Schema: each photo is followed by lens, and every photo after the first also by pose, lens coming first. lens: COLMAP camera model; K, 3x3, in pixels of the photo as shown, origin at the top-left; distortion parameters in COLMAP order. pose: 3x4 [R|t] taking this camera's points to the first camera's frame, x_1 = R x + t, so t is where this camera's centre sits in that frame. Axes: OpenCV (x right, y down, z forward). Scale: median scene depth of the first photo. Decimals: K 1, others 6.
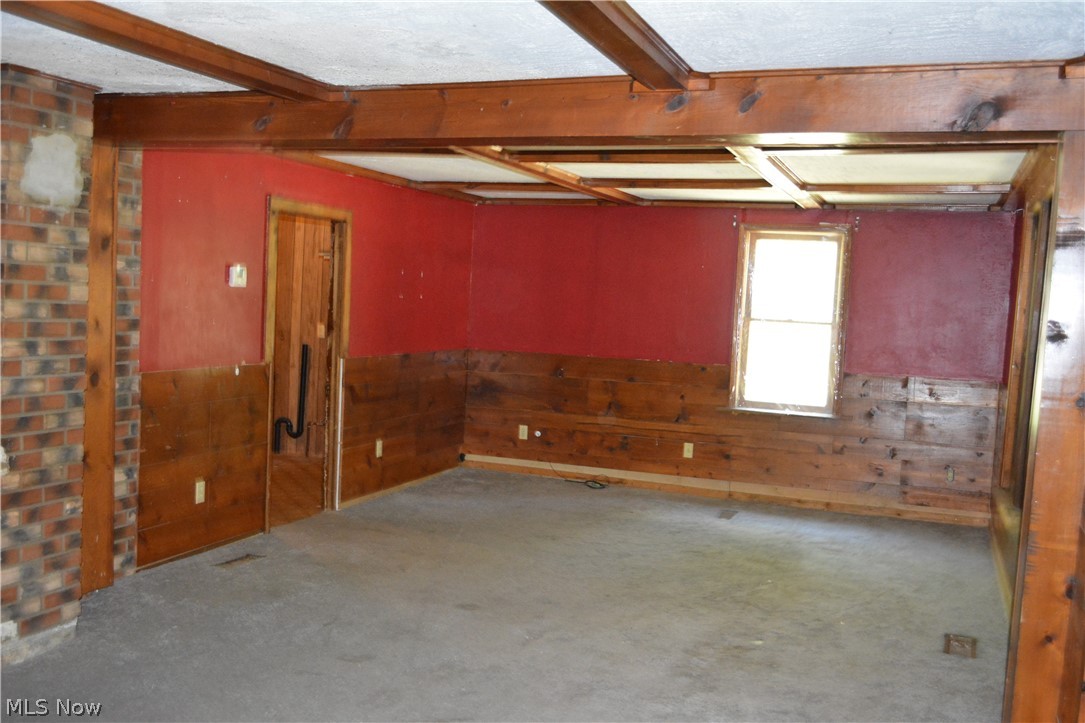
lens RADIAL K [[1077.4, 0, 542.4], [0, 1077.4, 363.9], [0, 0, 1]] dist [-0.020918, 0.000000]
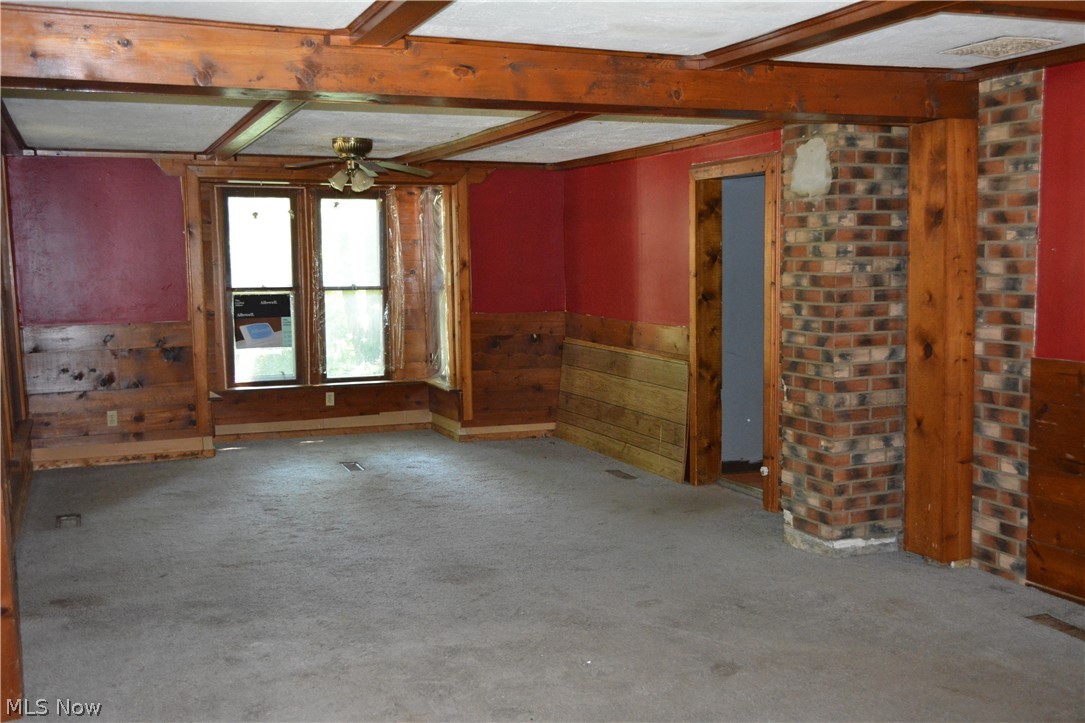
lens RADIAL K [[1077.4, 0, 542.9], [0, 1077.4, 362.3], [0, 0, 1]] dist [-0.020918, 0.000000]
pose [[-0.725742, 0.031987, -0.687223, 0.626112], [-0.059544, 0.992250, 0.109066, -0.072408], [0.685385, 0.120073, -0.718213, 1.667293]]
